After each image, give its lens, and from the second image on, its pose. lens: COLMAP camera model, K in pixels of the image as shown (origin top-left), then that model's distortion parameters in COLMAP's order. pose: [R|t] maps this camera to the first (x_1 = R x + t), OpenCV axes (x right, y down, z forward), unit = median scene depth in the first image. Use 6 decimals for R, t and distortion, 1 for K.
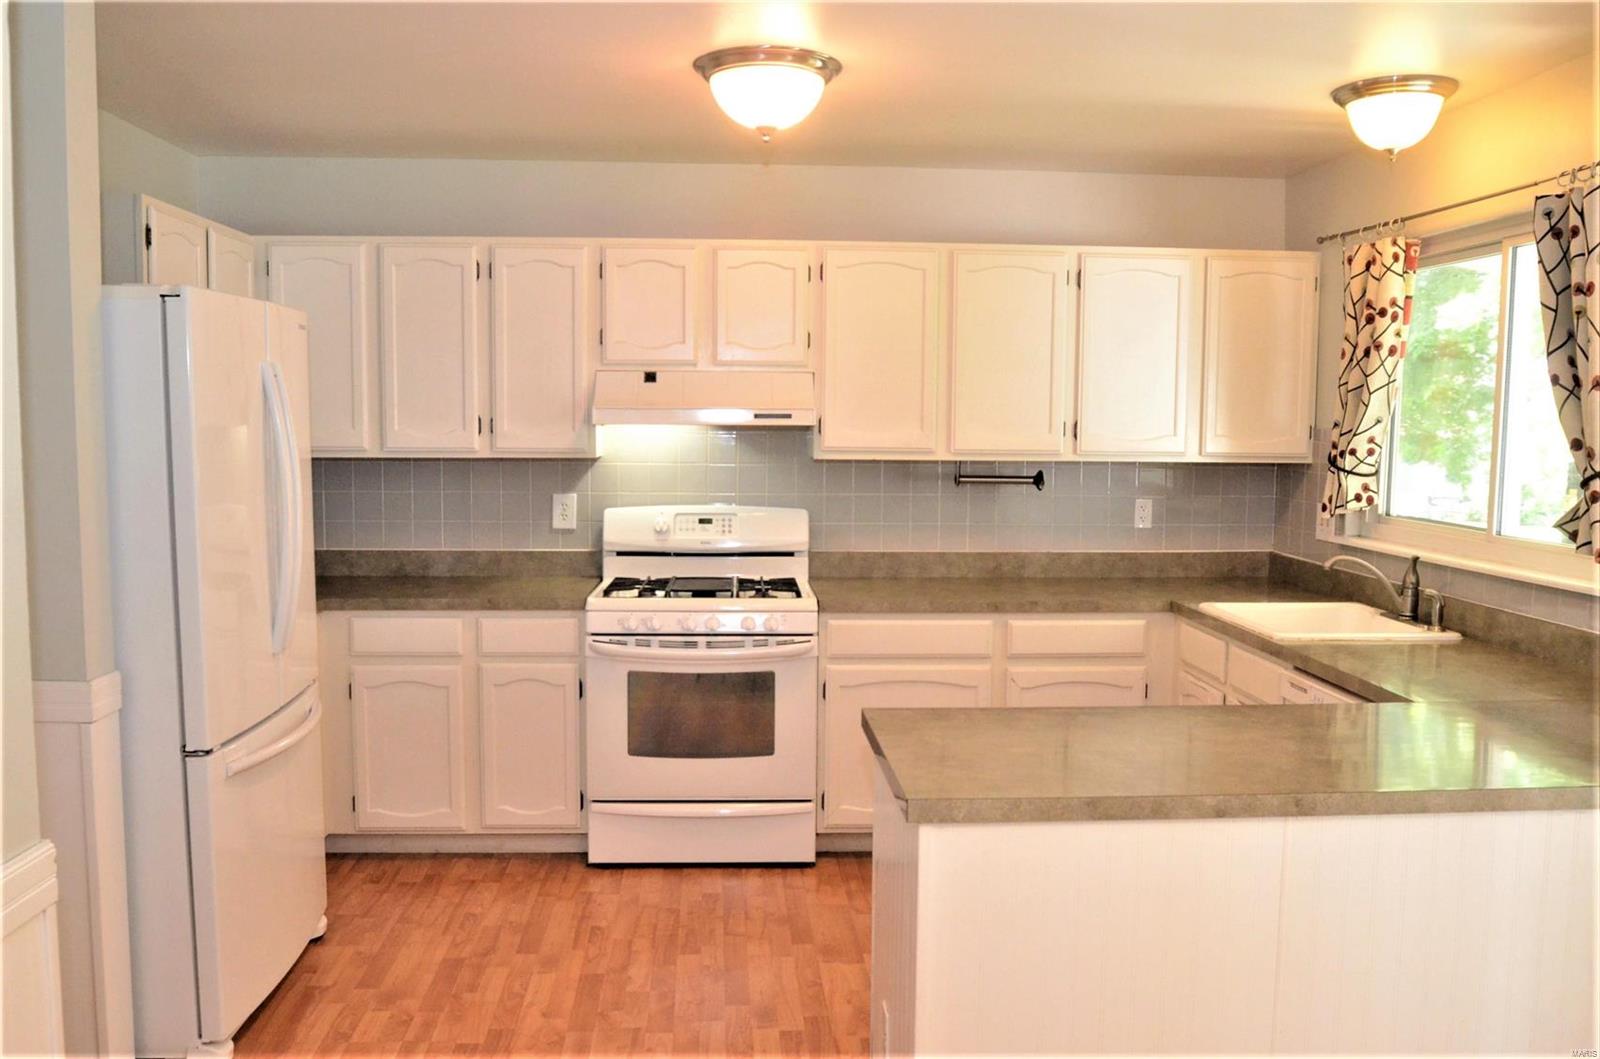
lens RADIAL K [[1272.9, 0, 797.1], [0, 1272.9, 548.0], [0, 0, 1]] dist [-0.065536, 0.002932]
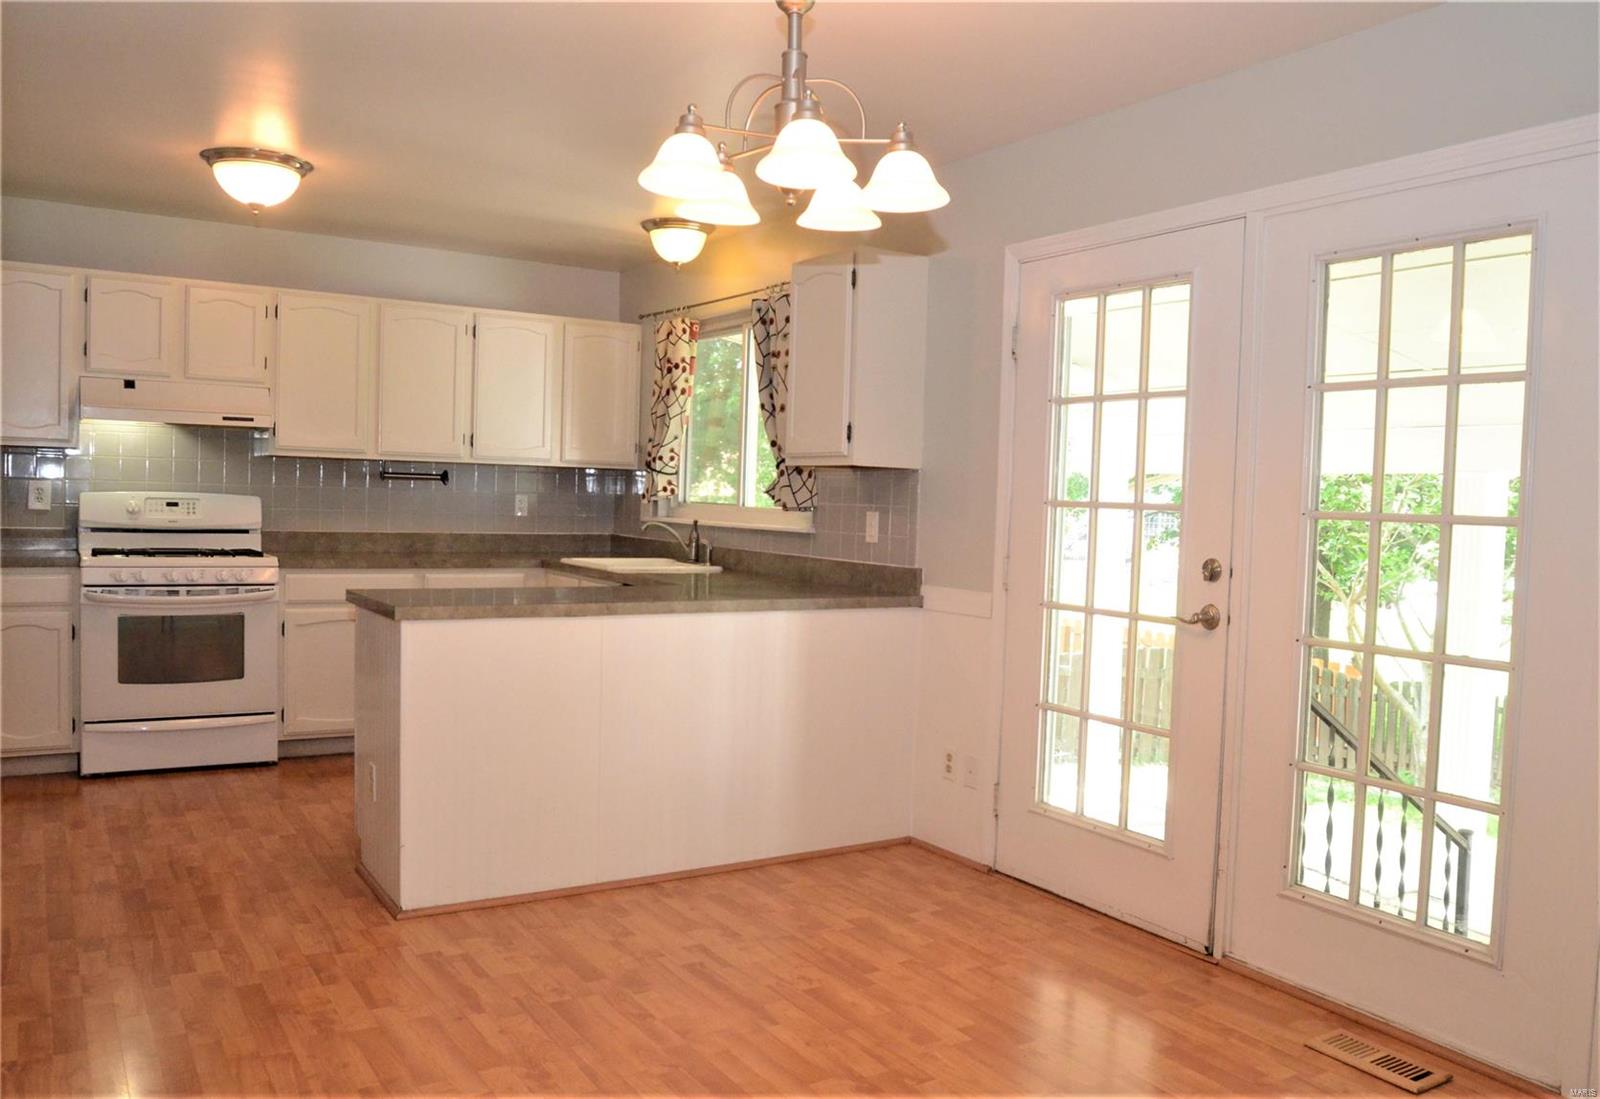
lens RADIAL K [[1246.1, 0, 821.4], [0, 1246.1, 559.2], [0, 0, 1]] dist [-0.061097, 0.011028]
pose [[0.874952, -0.004269, 0.484191, -0.108343], [0.022555, 0.999235, -0.031947, 0.094192], [-0.483684, 0.038873, 0.874379, -0.381728]]
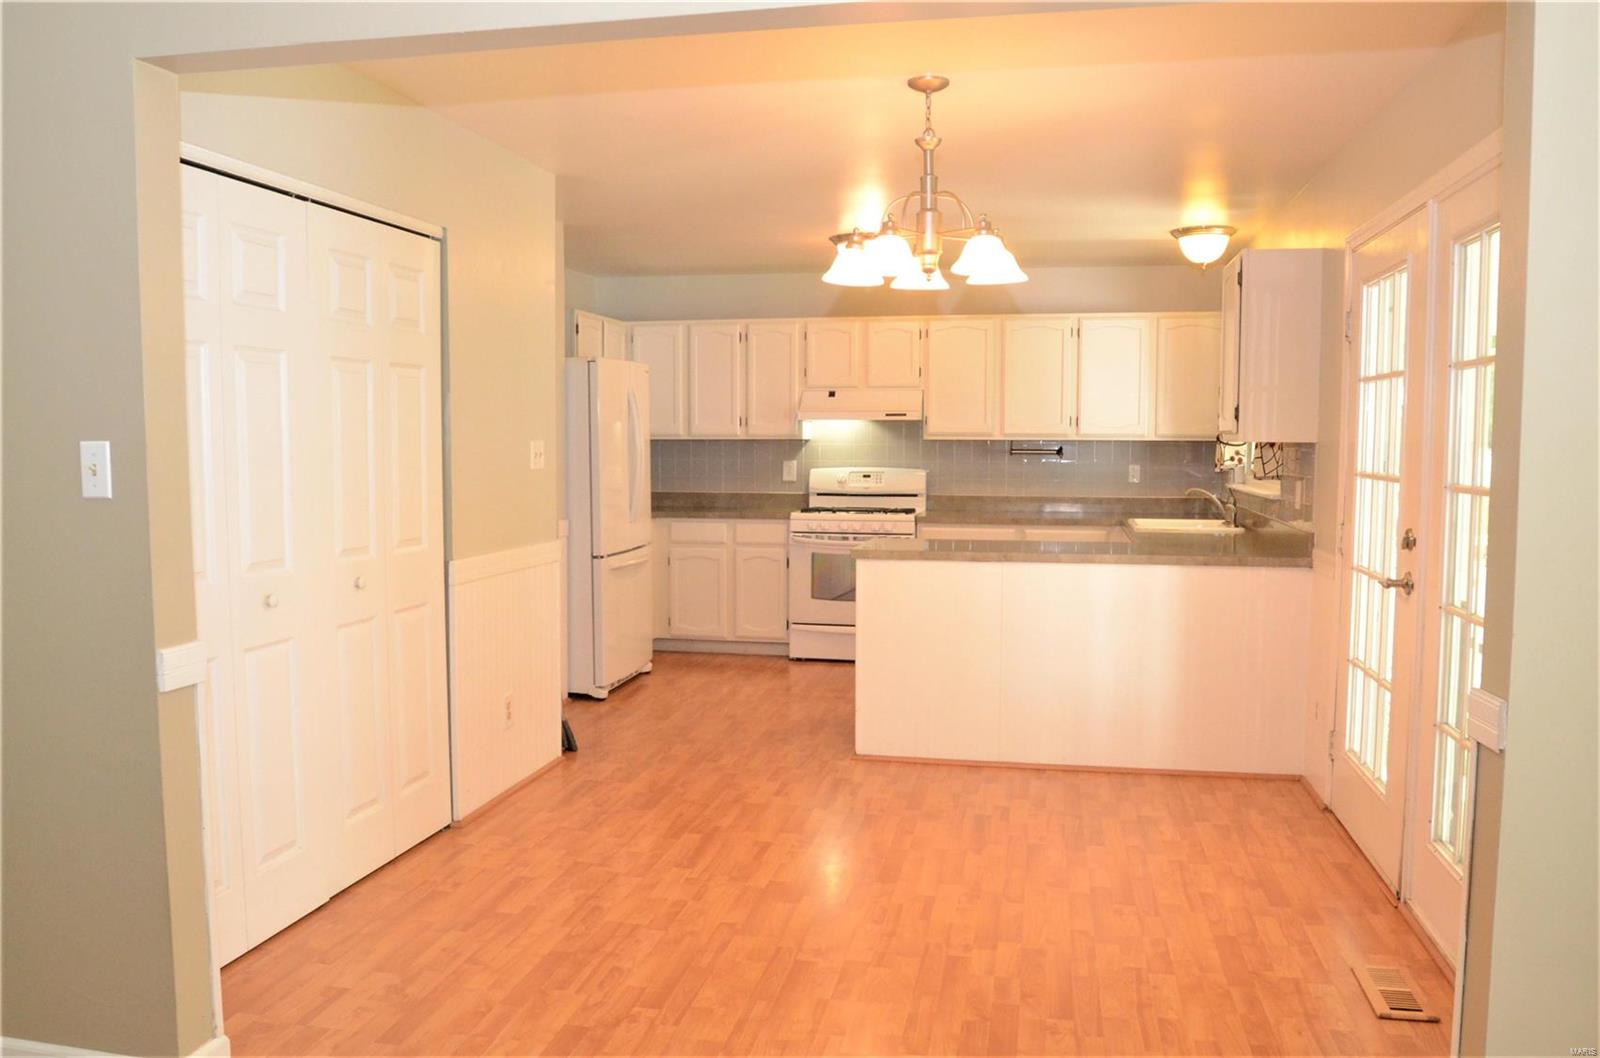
lens RADIAL K [[1221.4, 0, 800.0], [0, 1221.4, 529.0], [0, 0, 1]] dist [-0.058525, 0.004587]
pose [[0.965659, 0.013416, -0.259466, 0.307074], [-0.019804, 0.999561, -0.022022, 0.100592], [0.259057, 0.026404, 0.965501, -0.711637]]
